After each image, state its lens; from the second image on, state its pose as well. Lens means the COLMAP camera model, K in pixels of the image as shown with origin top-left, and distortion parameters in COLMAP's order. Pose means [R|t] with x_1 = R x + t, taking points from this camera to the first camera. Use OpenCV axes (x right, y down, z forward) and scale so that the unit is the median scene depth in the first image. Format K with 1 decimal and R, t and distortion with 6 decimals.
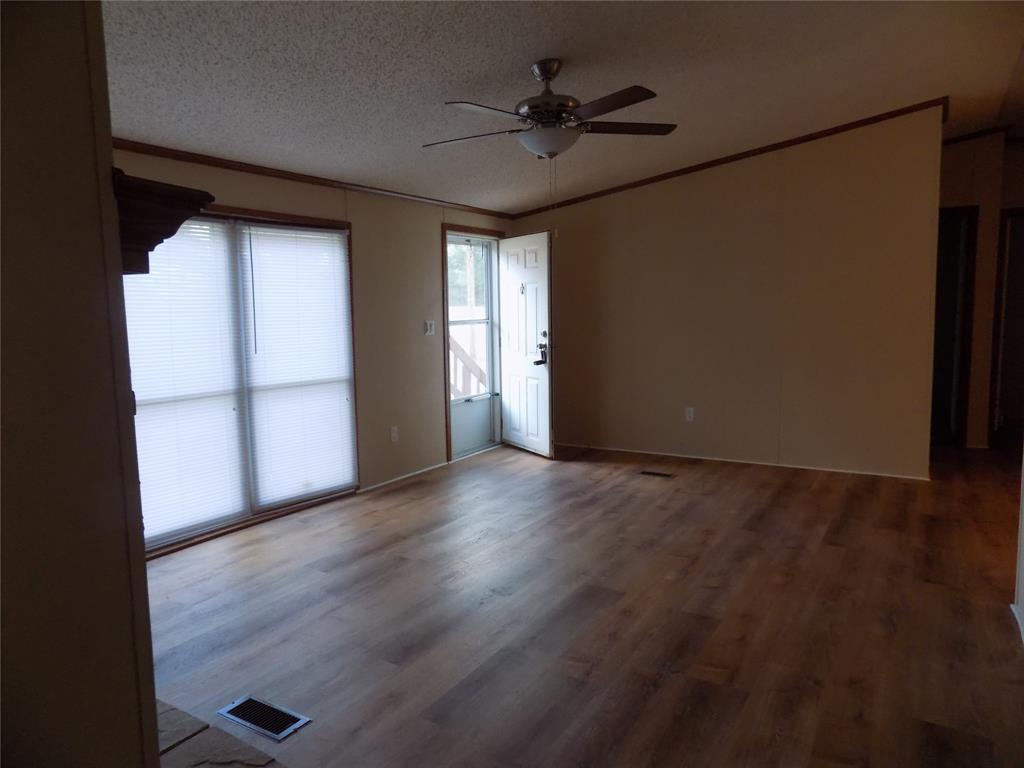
lens RADIAL K [[690.2, 0, 513.4], [0, 690.2, 387.8], [0, 0, 1]] dist [-0.029722, 0.015897]
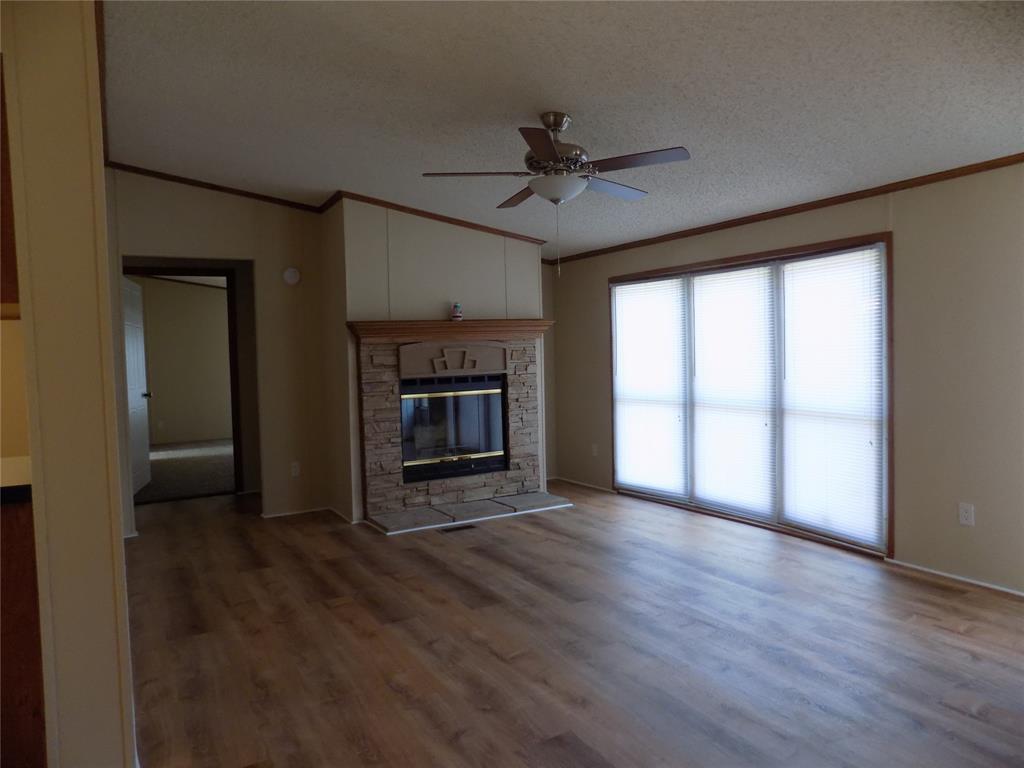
lens RADIAL K [[690.2, 0, 514.3], [0, 690.2, 382.8], [0, 0, 1]] dist [-0.029722, 0.015897]
pose [[-0.473410, 0.068083, -0.878207, 0.994946], [-0.061779, 0.991987, 0.110207, -0.173100], [0.878673, 0.106428, -0.465410, 1.421275]]
